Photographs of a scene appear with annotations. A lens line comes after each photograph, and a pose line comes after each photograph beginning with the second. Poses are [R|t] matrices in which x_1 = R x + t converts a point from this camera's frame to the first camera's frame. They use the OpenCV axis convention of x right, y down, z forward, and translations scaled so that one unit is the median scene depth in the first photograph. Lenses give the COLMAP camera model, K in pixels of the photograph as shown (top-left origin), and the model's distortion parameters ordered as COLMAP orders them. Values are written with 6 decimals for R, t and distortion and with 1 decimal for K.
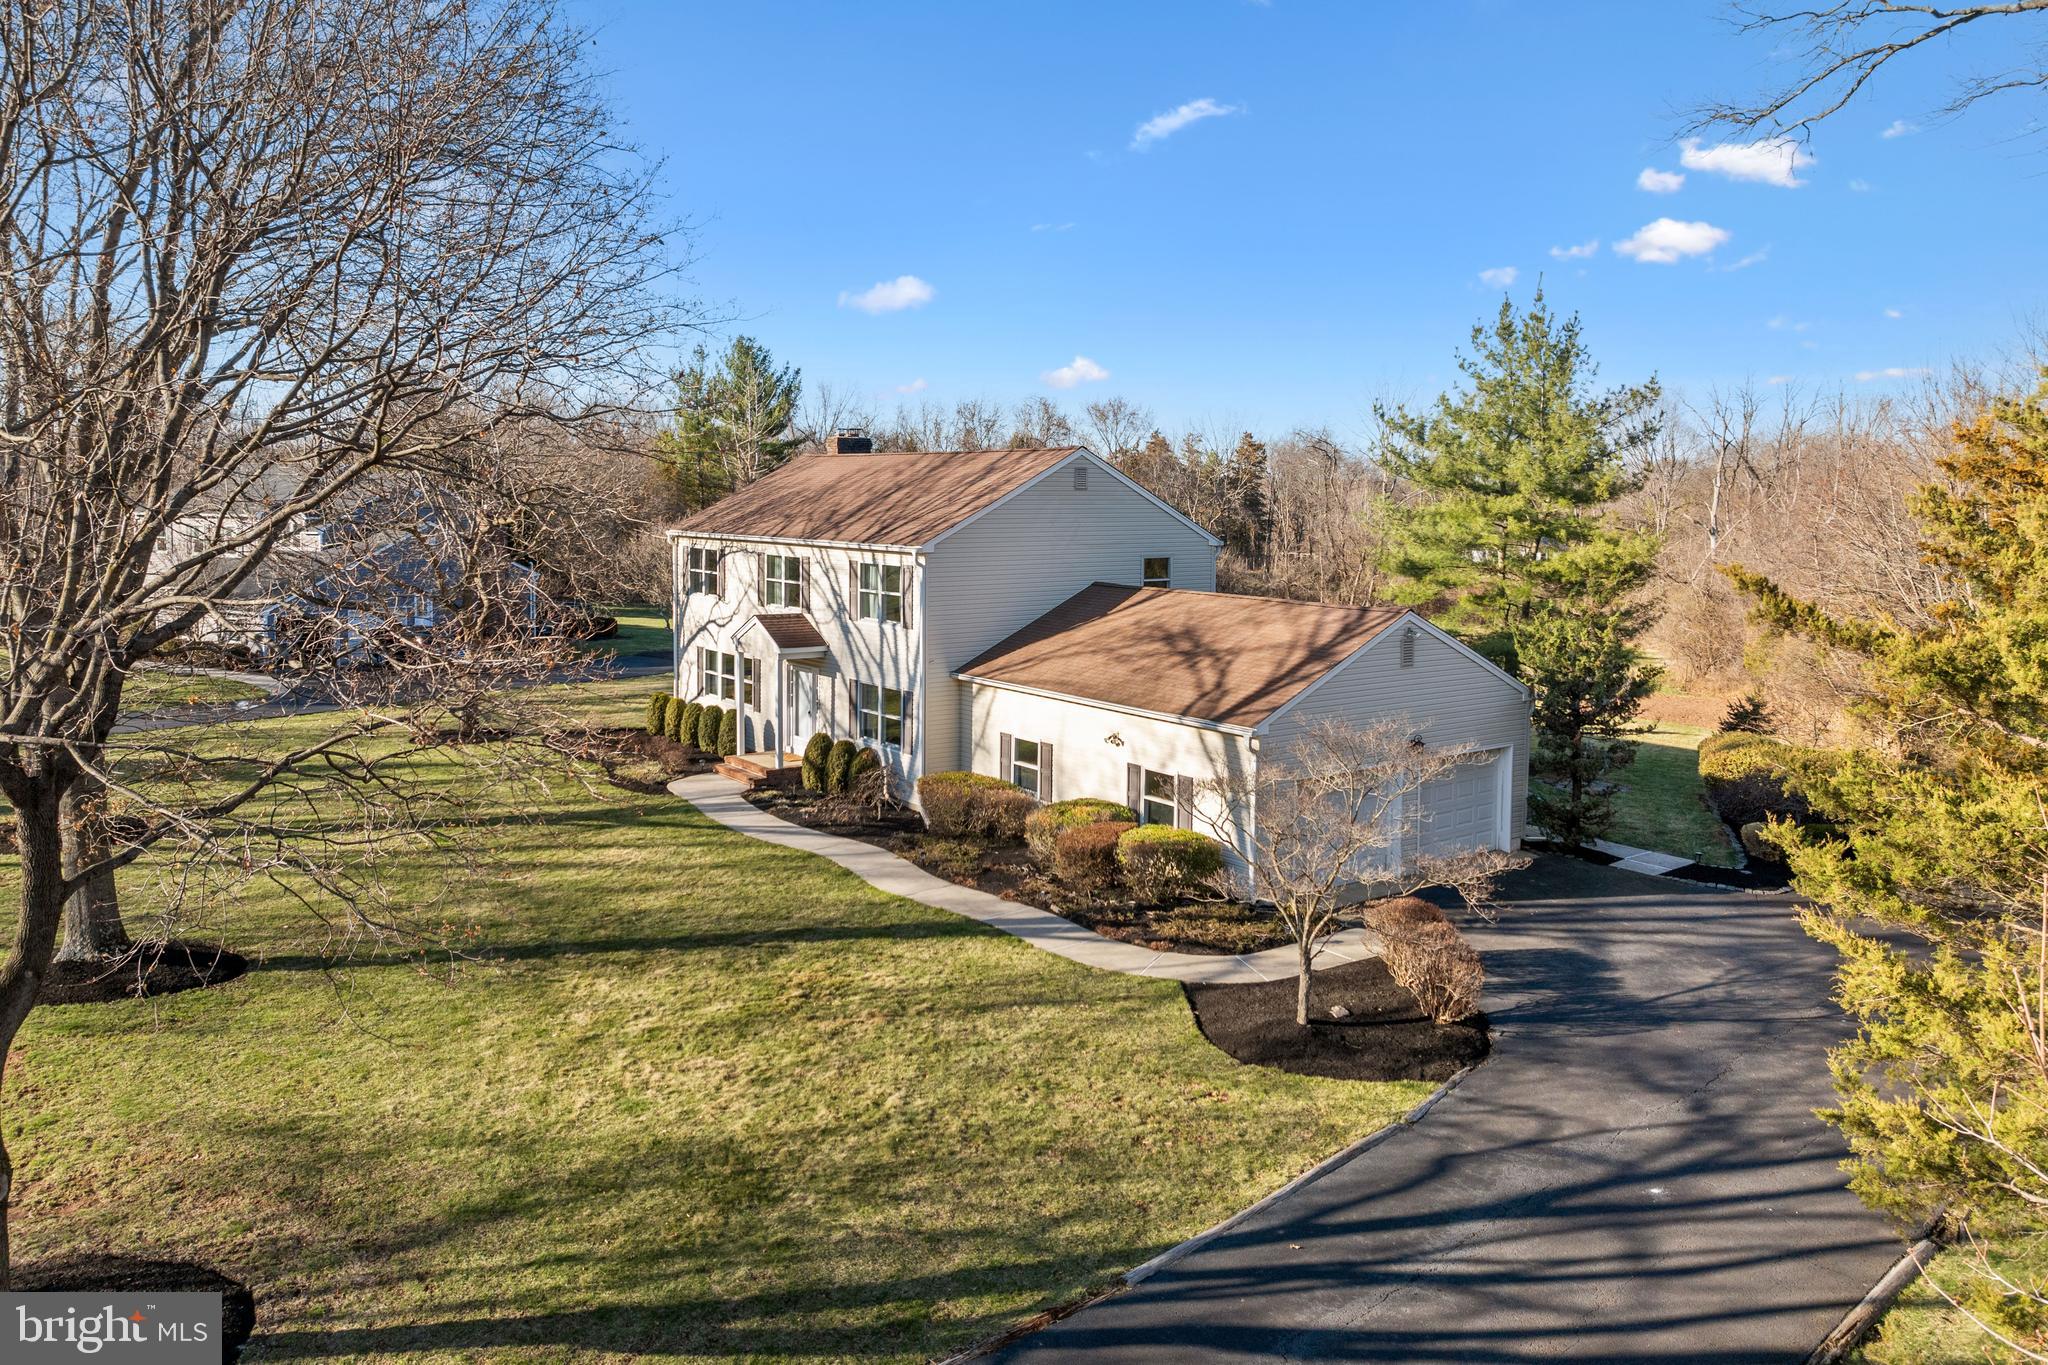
lens RADIAL K [[1532.8, 0, 1024.7], [0, 1532.8, 630.5], [0, 0, 1]] dist [0.048356, 0.001786]
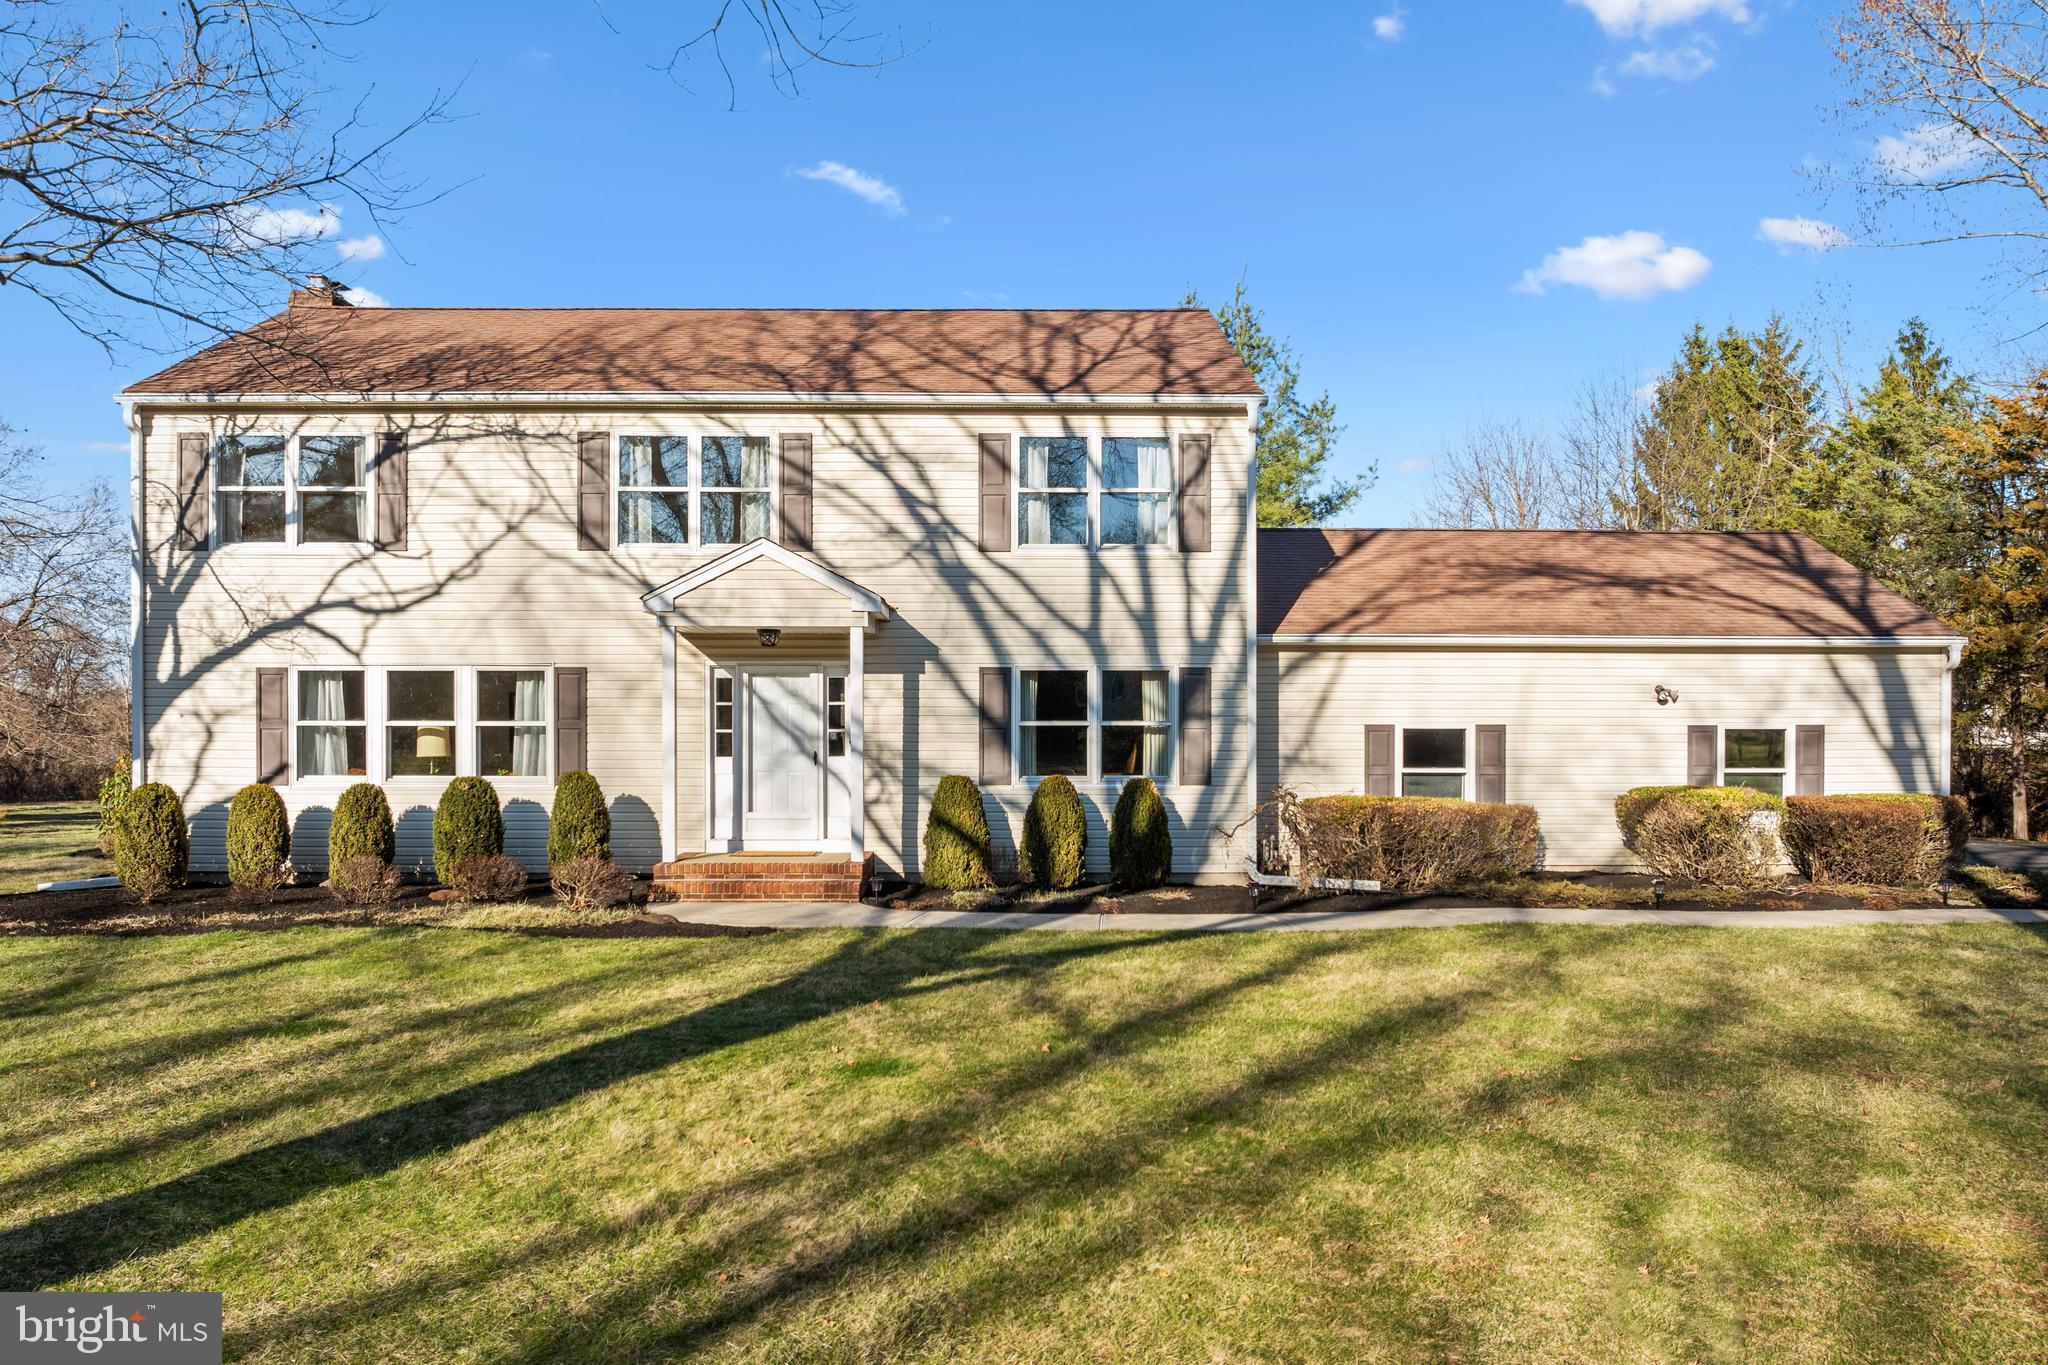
lens RADIAL K [[1500.5, 0, 1024.0], [0, 1500.5, 682.5], [0, 0, 1]] dist [-0.003099, -0.001588]
pose [[0.568062, 0.012512, 0.822891, -0.500190], [0.085619, 0.993560, -0.074212, 0.072528], [-0.818520, 0.112612, 0.563333, 0.692631]]
